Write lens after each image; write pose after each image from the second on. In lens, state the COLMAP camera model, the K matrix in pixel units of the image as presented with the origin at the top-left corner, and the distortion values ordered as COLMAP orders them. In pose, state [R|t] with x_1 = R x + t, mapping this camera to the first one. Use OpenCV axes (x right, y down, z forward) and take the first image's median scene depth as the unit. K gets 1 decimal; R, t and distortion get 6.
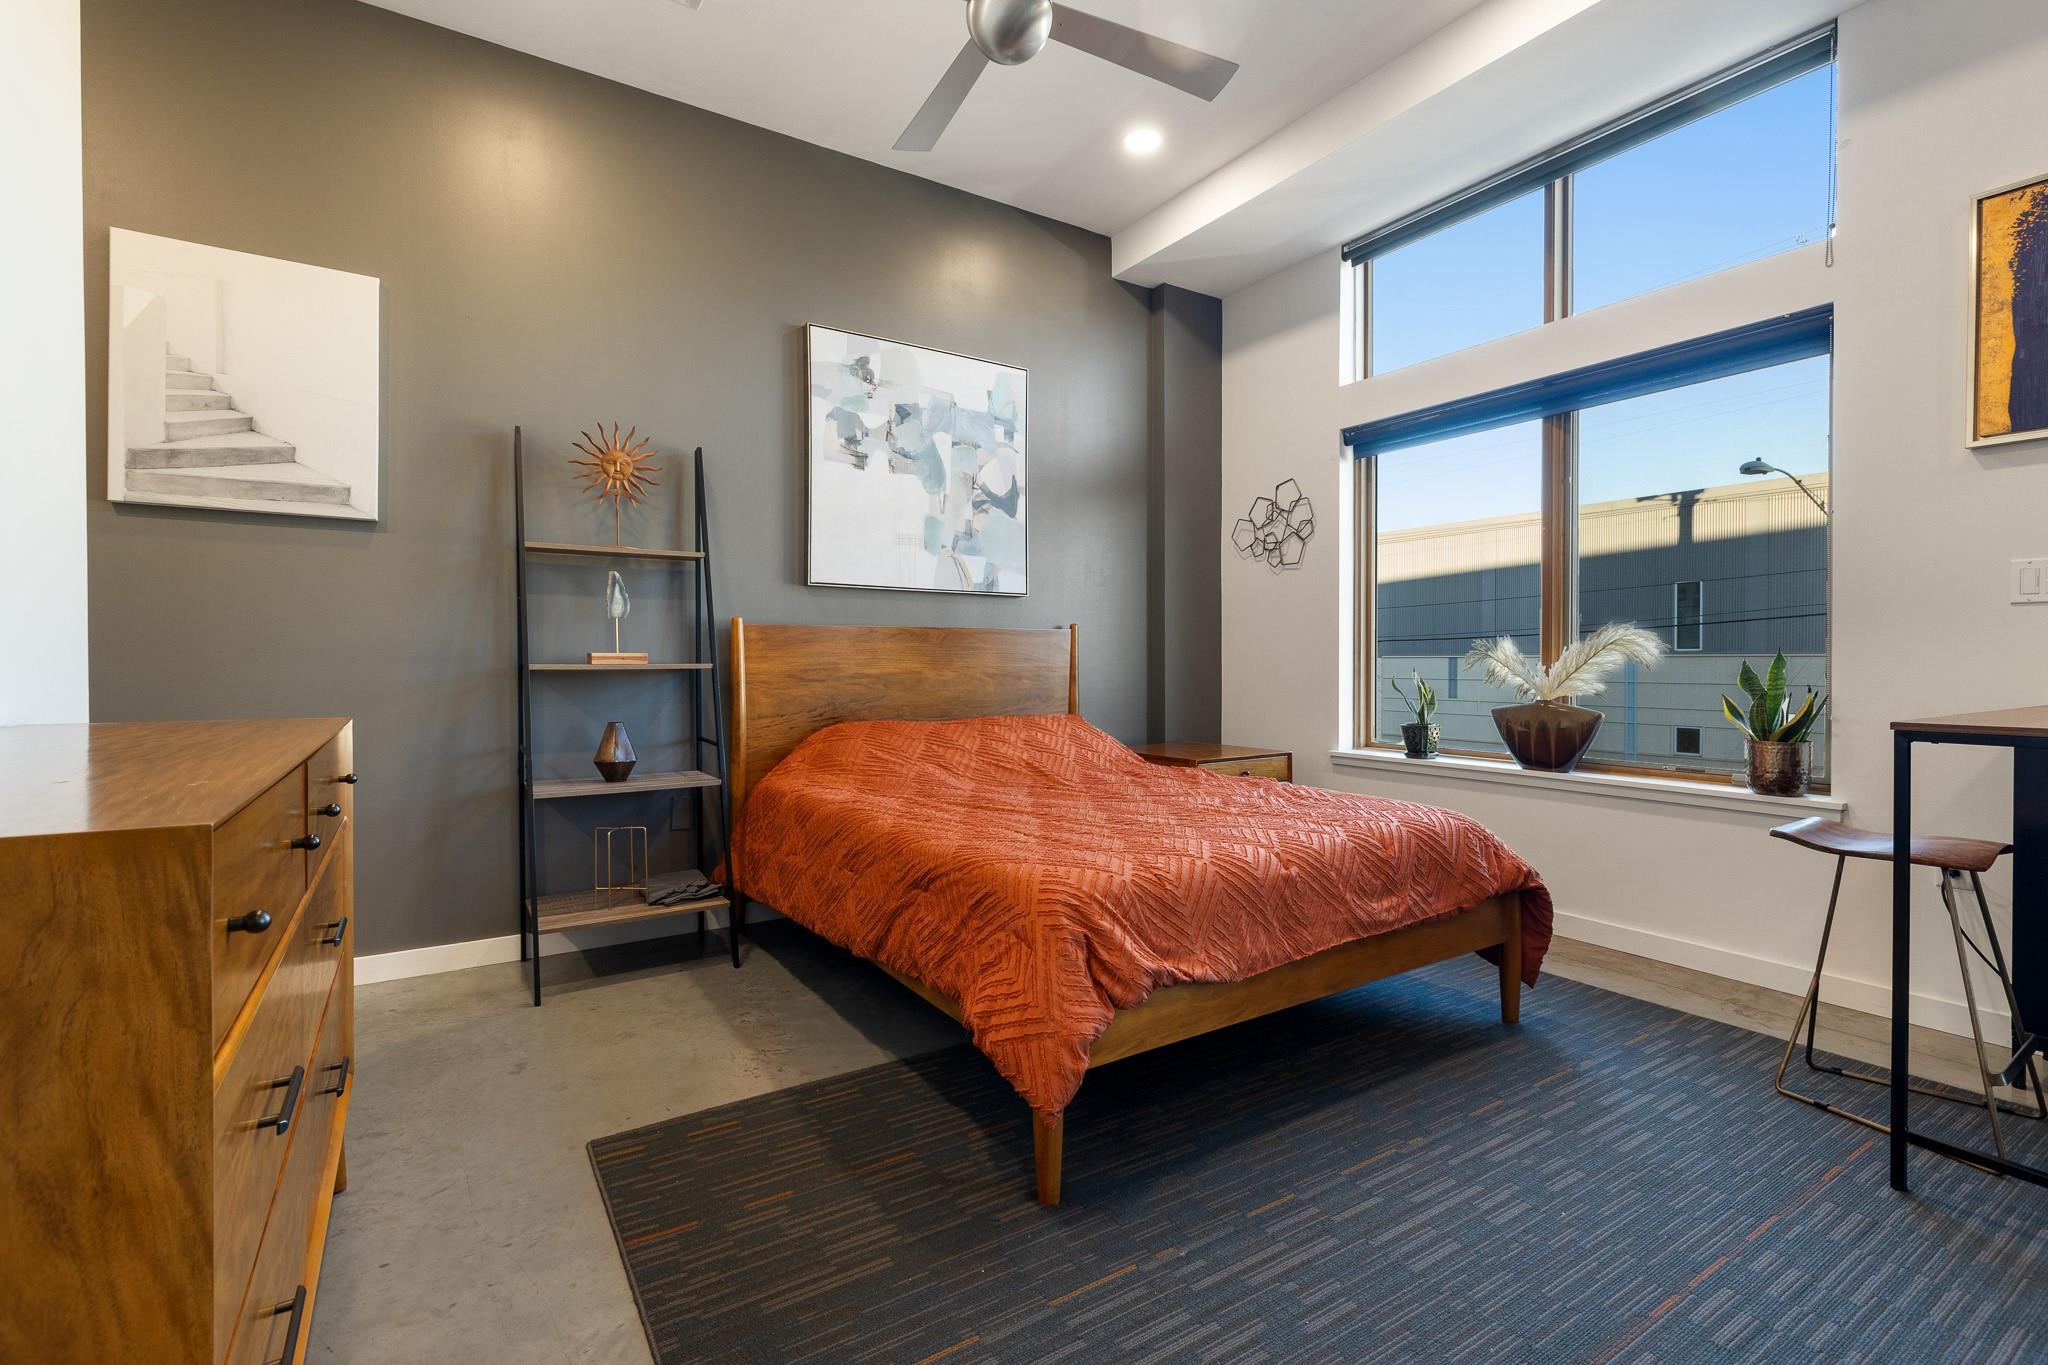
lens RADIAL K [[922.8, 0, 1026.4], [0, 922.8, 669.3], [0, 0, 1]] dist [0.003007, -0.000947]
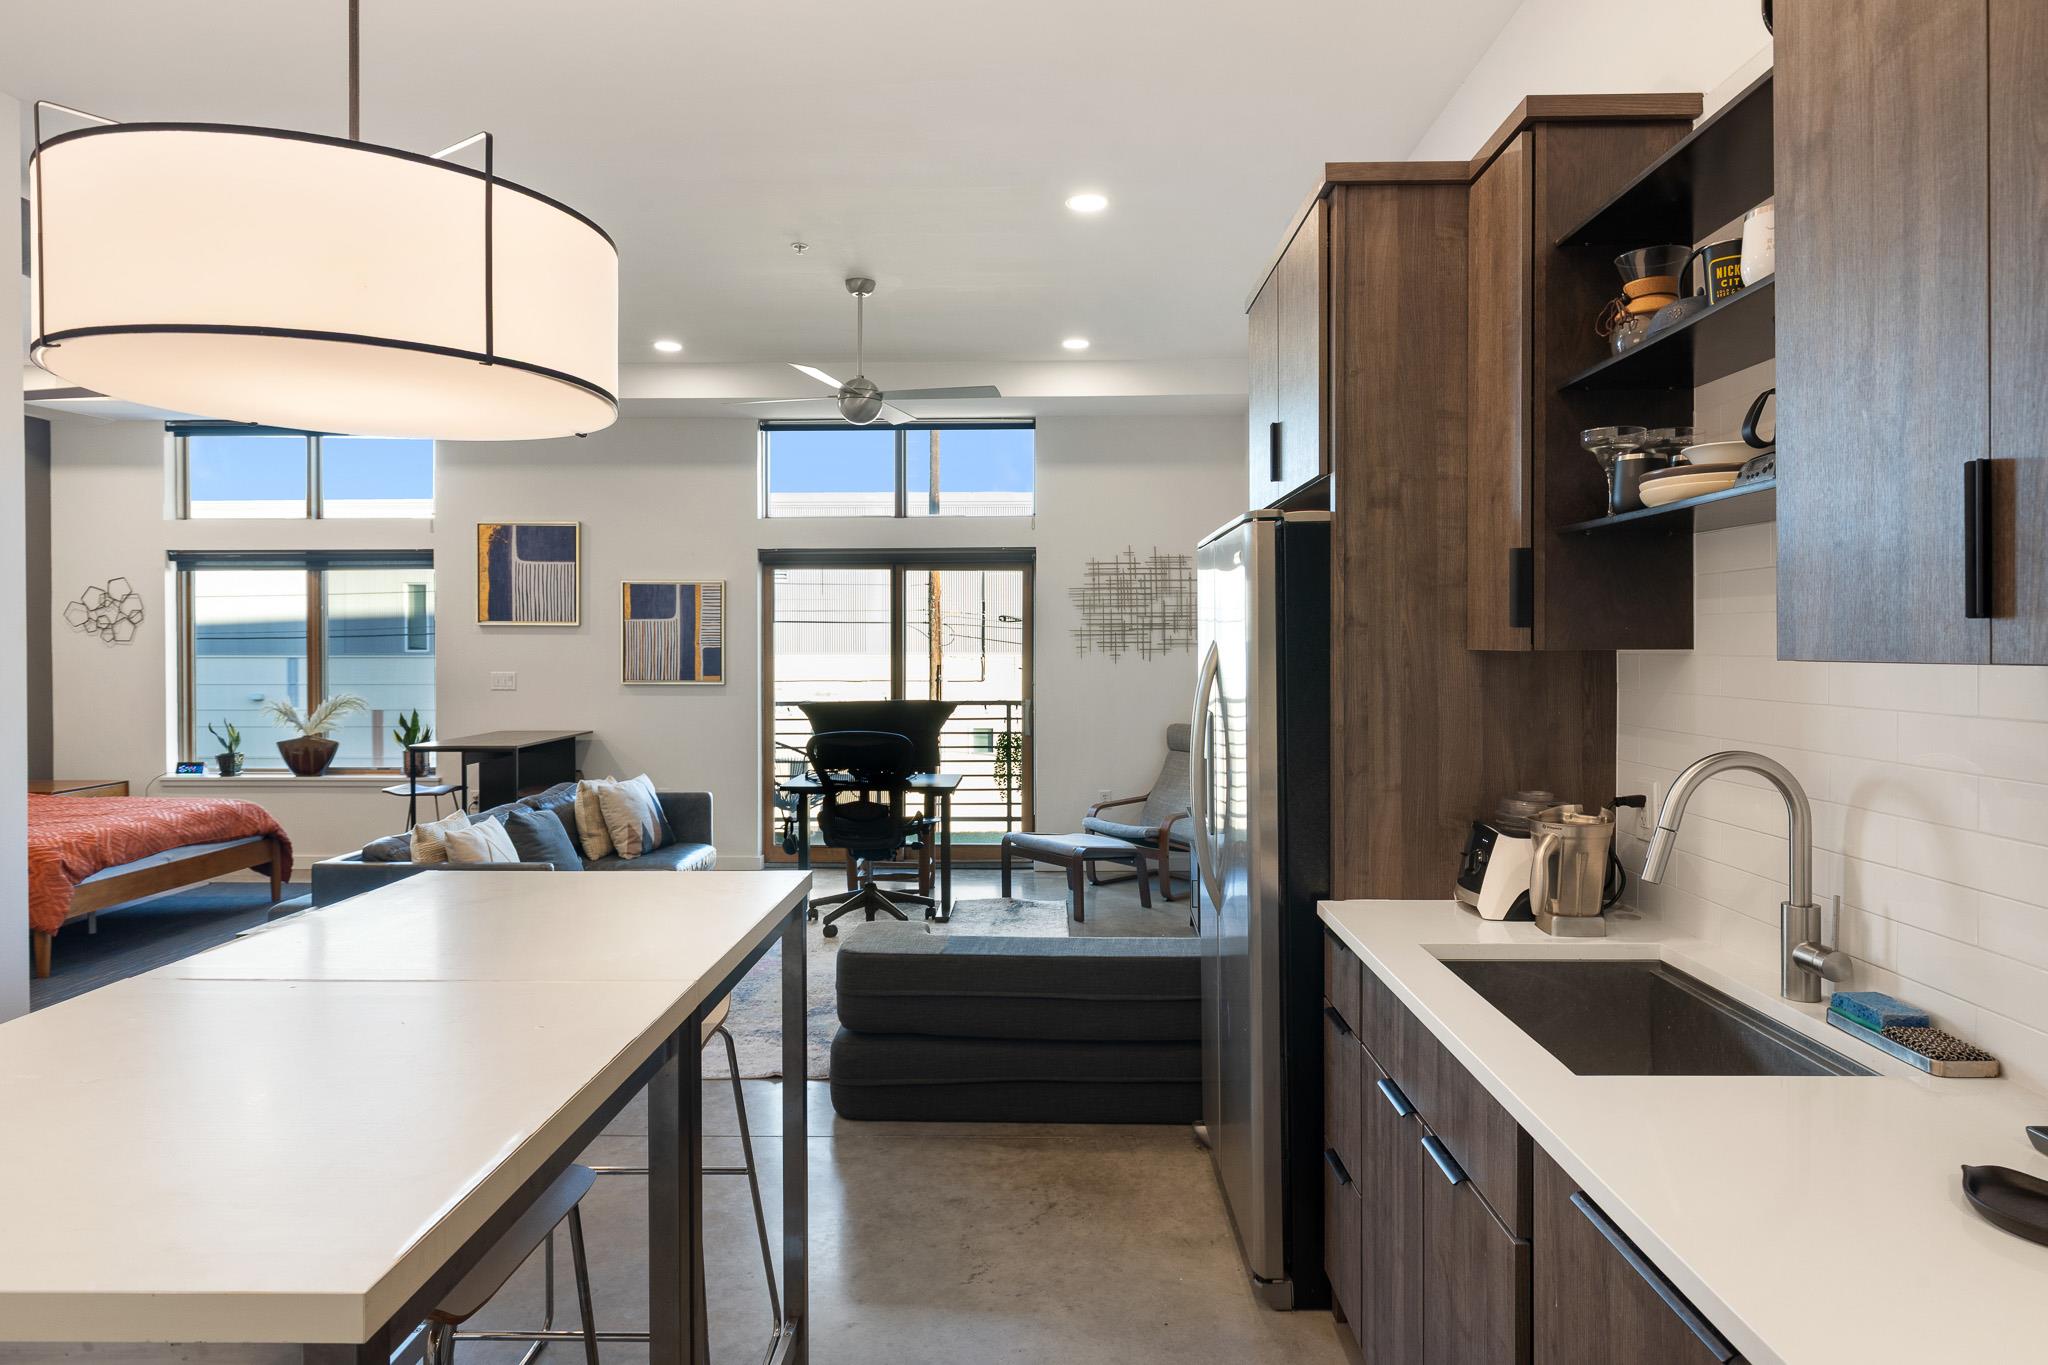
lens RADIAL K [[1203.7, 0, 1023.2], [0, 1203.7, 656.3], [0, 0, 1]] dist [0.005323, 0.002665]
pose [[0.565188, -0.007608, 0.824927, -0.539547], [0.007573, 0.999963, 0.004034, -0.112400], [-0.824928, 0.003967, 0.565224, -1.368990]]
